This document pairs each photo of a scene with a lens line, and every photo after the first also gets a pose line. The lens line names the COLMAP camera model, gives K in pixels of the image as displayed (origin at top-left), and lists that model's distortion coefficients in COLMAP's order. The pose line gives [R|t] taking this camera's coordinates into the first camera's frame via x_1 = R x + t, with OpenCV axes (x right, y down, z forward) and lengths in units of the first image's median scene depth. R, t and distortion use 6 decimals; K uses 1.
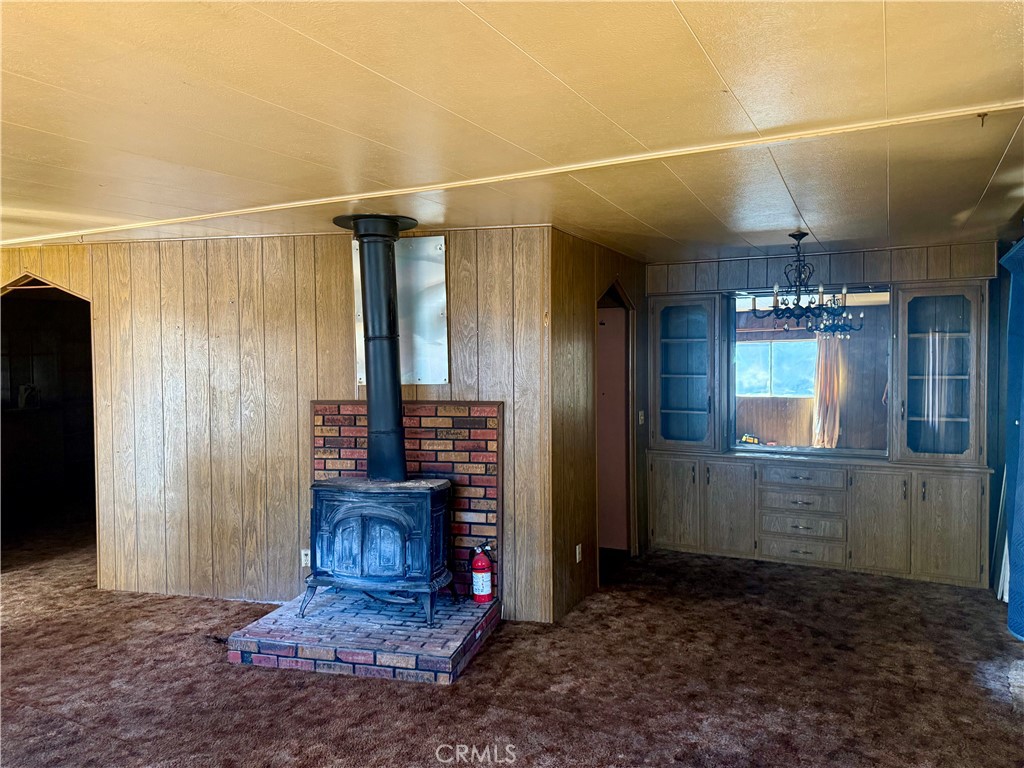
lens RADIAL K [[722.6, 0, 512.0], [0, 722.6, 384.0], [0, 0, 1]] dist [0.090424, -0.123895]
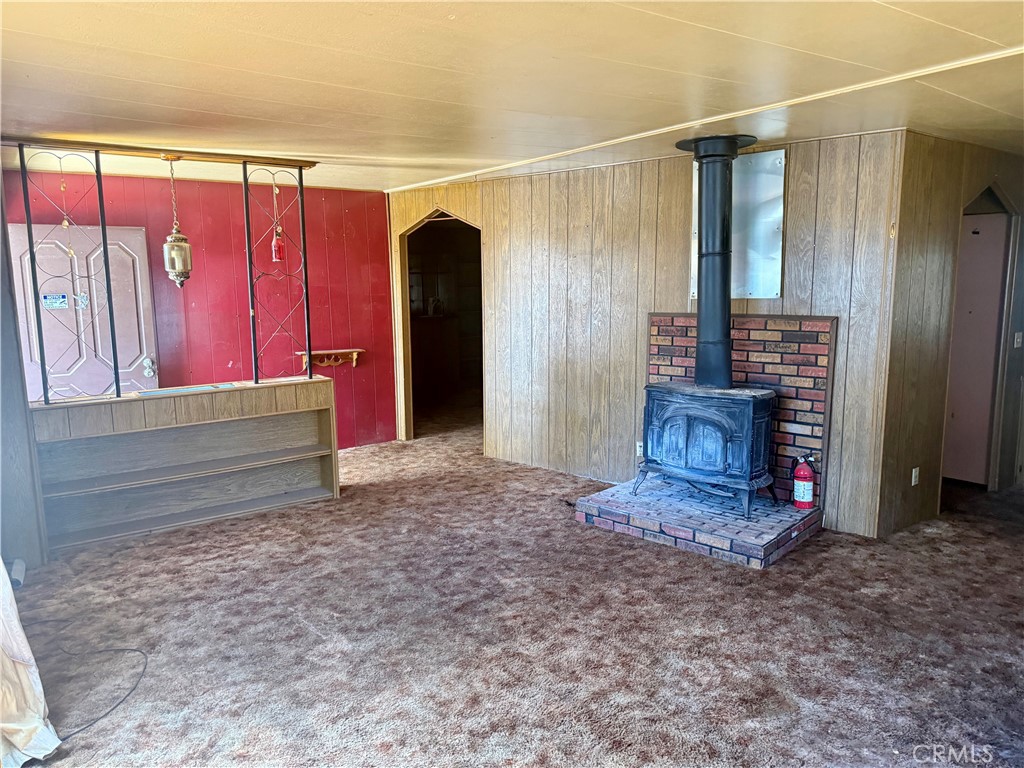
lens RADIAL K [[722.6, 0, 512.0], [0, 722.6, 384.0], [0, 0, 1]] dist [0.090424, -0.123895]
pose [[0.890996, 0.064455, -0.449412, 0.047489], [-0.014553, 0.993417, 0.113624, 0.008417], [0.453778, -0.094698, 0.886069, -0.102157]]
